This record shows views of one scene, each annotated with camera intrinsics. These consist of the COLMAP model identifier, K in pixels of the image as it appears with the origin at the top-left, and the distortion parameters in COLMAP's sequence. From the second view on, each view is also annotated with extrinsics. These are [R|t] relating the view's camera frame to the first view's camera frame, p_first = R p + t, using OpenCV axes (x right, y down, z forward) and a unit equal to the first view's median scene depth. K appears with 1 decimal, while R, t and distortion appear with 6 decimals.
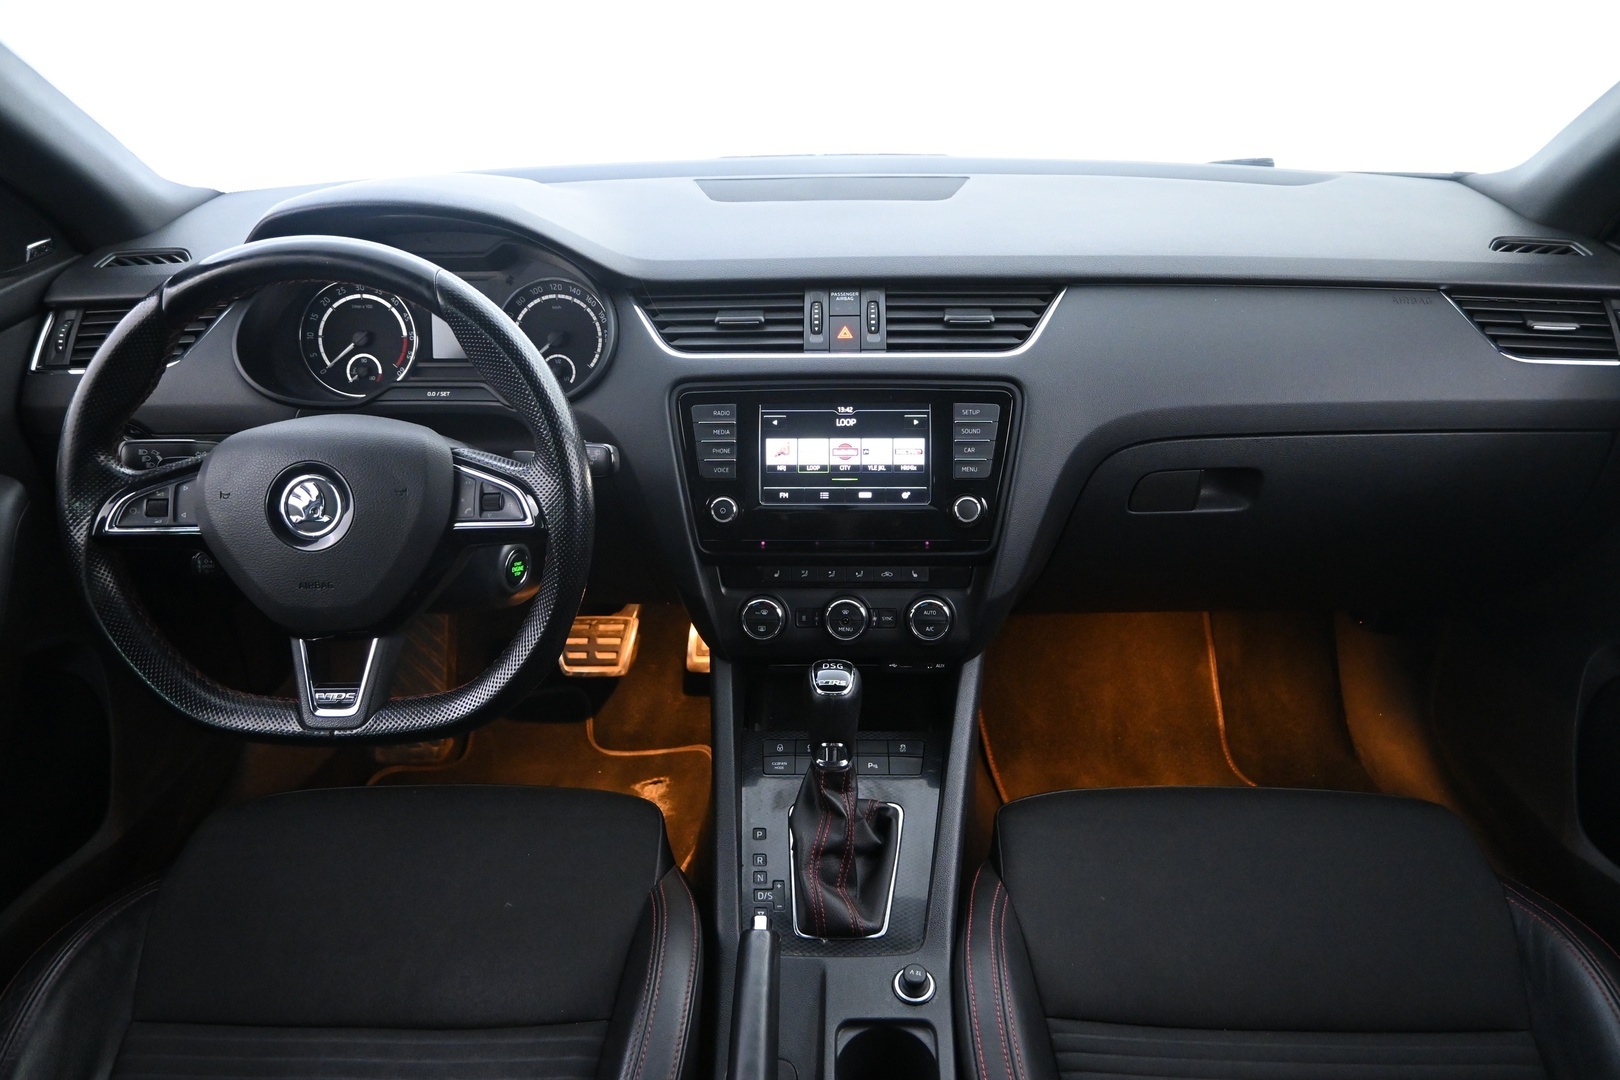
lens RADIAL K [[1142.8, 0, 816.1], [0, 1142.8, 543.7], [0, 0, 1]] dist [0.006228, -0.000582]
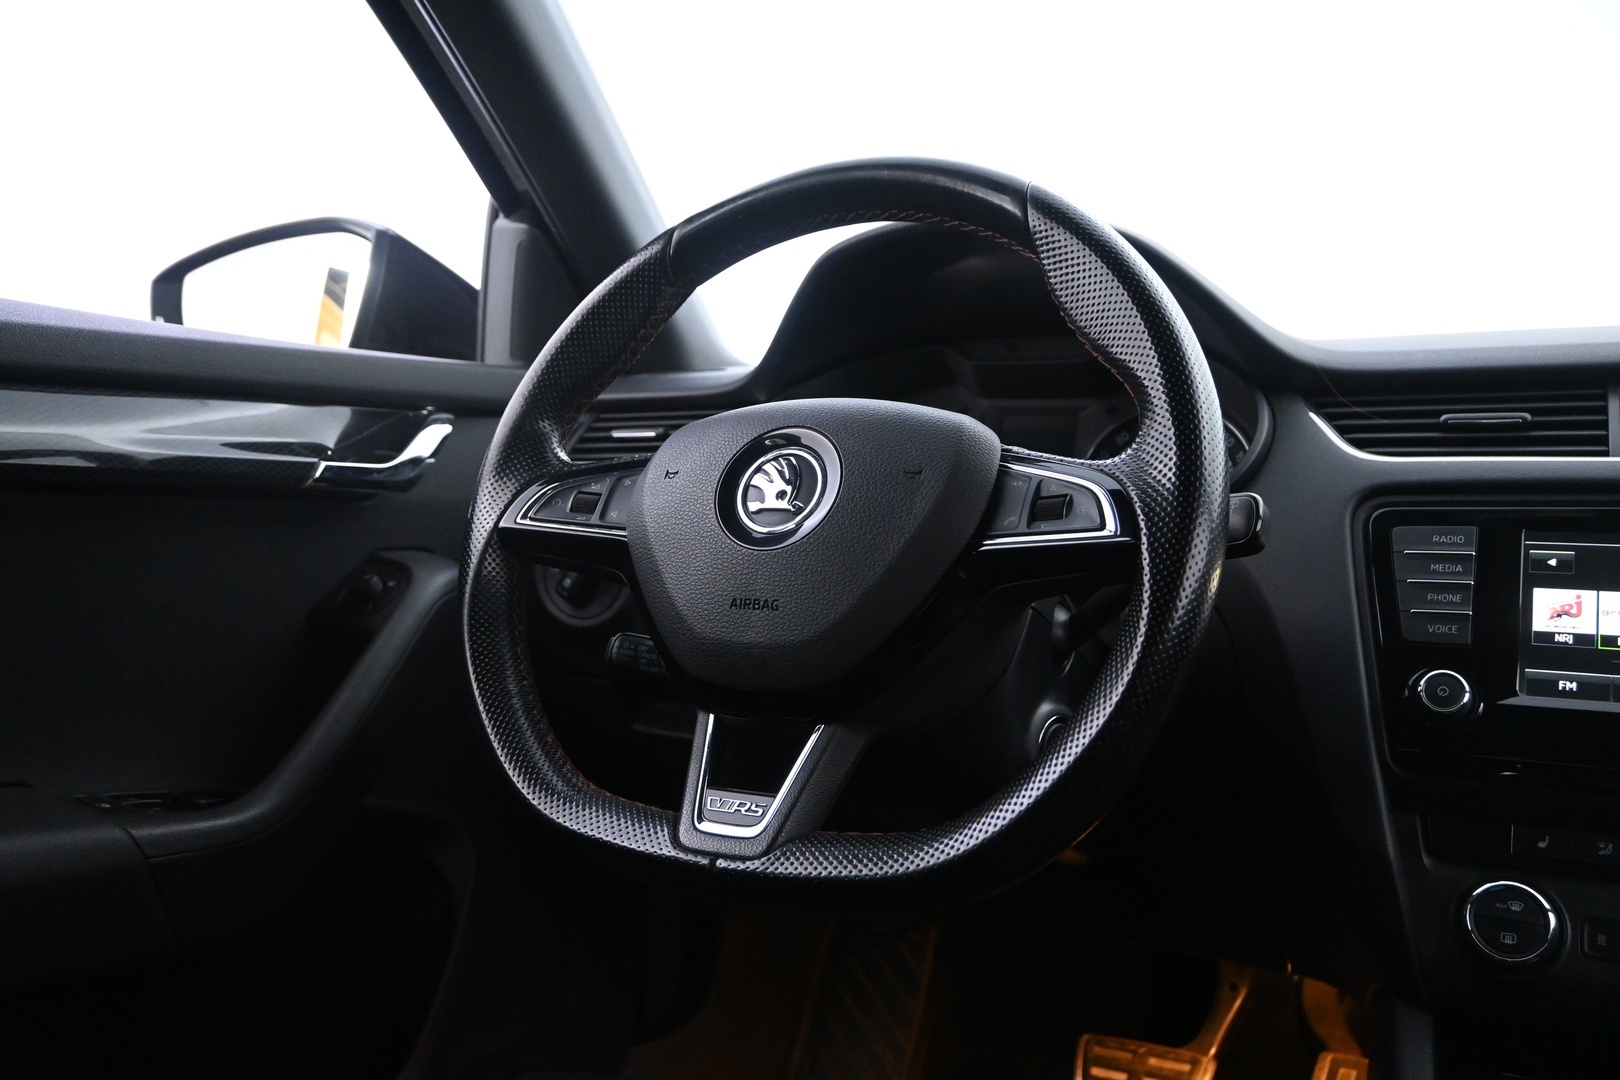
lens RADIAL K [[1354.4, 0, 814.1], [0, 1354.4, 540.8], [0, 0, 1]] dist [0.002926, 0.005062]
pose [[0.898303, 0.049817, -0.436544, -0.071543], [-0.242529, 0.884697, -0.398108, 0.237669], [0.366376, 0.463496, 0.806808, 0.326337]]
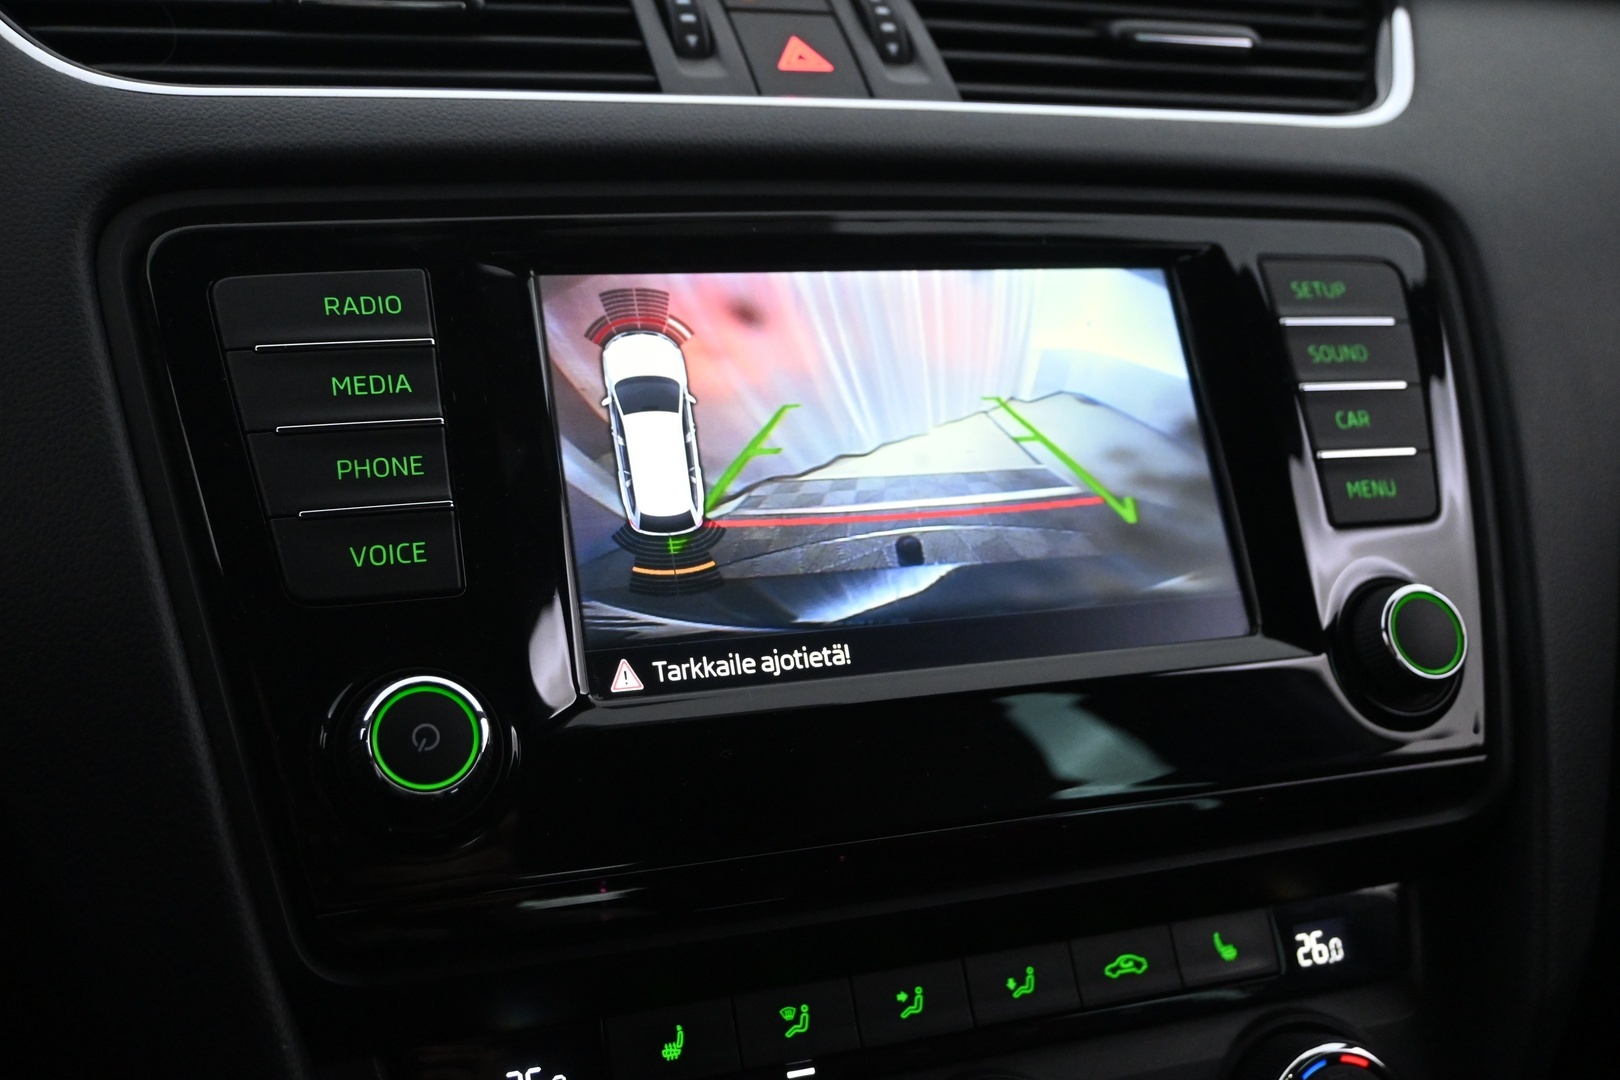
lens RADIAL K [[1668.0, 0, 808.0], [0, 1668.0, 535.0], [0, 0, 1]] dist [0.004541, 0.000000]
pose [[0.925561, -0.054784, 0.374614, -0.125258], [0.174661, 0.939676, -0.294115, 0.033881], [-0.335903, 0.337651, 0.879296, 0.706557]]
